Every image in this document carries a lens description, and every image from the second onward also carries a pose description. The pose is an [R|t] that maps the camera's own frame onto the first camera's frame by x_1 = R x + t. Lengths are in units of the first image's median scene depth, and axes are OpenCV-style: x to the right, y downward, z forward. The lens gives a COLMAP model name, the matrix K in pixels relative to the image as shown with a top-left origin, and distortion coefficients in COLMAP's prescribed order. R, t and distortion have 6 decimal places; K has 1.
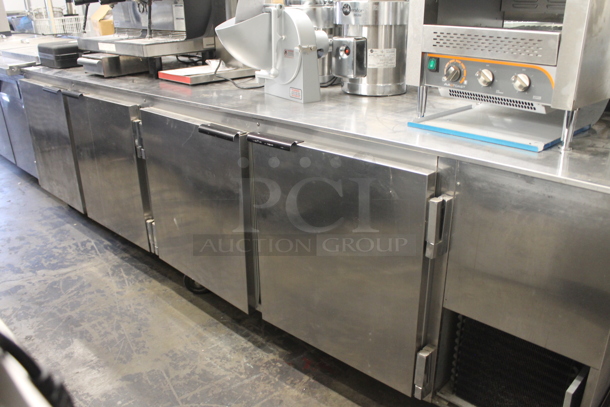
lens RADIAL K [[530.4, 0, 305.0], [0, 530.4, 203.5], [0, 0, 1]] dist [-0.161943, 0.139353]
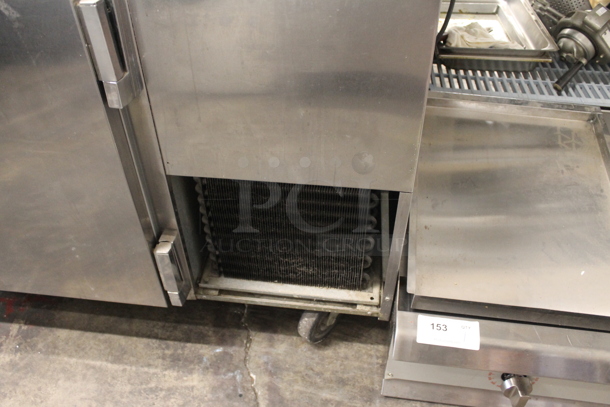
lens RADIAL K [[530.4, 0, 305.0], [0, 530.4, 203.5], [0, 0, 1]] dist [-0.161943, 0.139353]
pose [[0.811790, -0.391320, 0.433436, 0.083411], [0.220338, 0.892646, 0.393236, 0.014458], [-0.540786, -0.223722, 0.810863, 0.290331]]
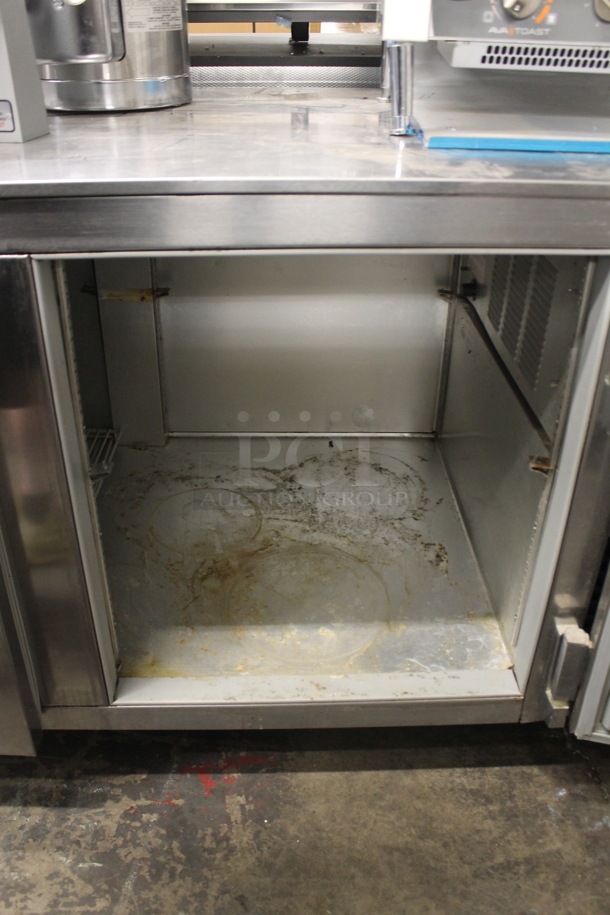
lens RADIAL K [[795.5, 0, 305.0], [0, 795.5, 457.5], [0, 0, 1]] dist [-0.161943, 0.139353]
pose [[0.705551, -0.349713, 0.616359, -0.238818], [0.241566, 0.936349, 0.254749, -0.078395], [-0.666216, -0.030847, 0.745120, 0.487762]]
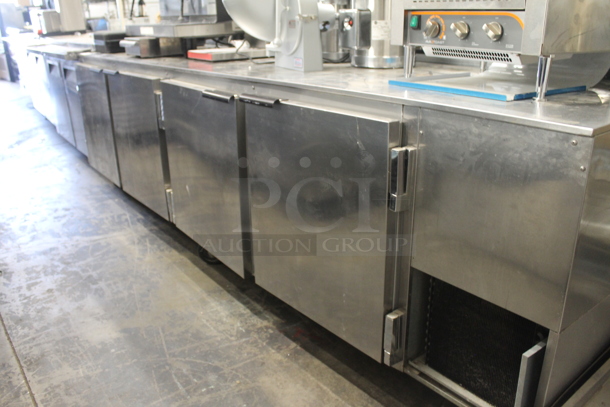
lens RADIAL K [[524.9, 0, 297.7], [0, 524.9, 198.0], [0, 0, 1]] dist [-0.160344, 0.129899]
pose [[0.986800, 0.046396, -0.155157, 0.146595], [-0.051724, 0.998196, -0.030478, 0.081980], [0.153464, 0.038101, 0.987419, 0.012942]]
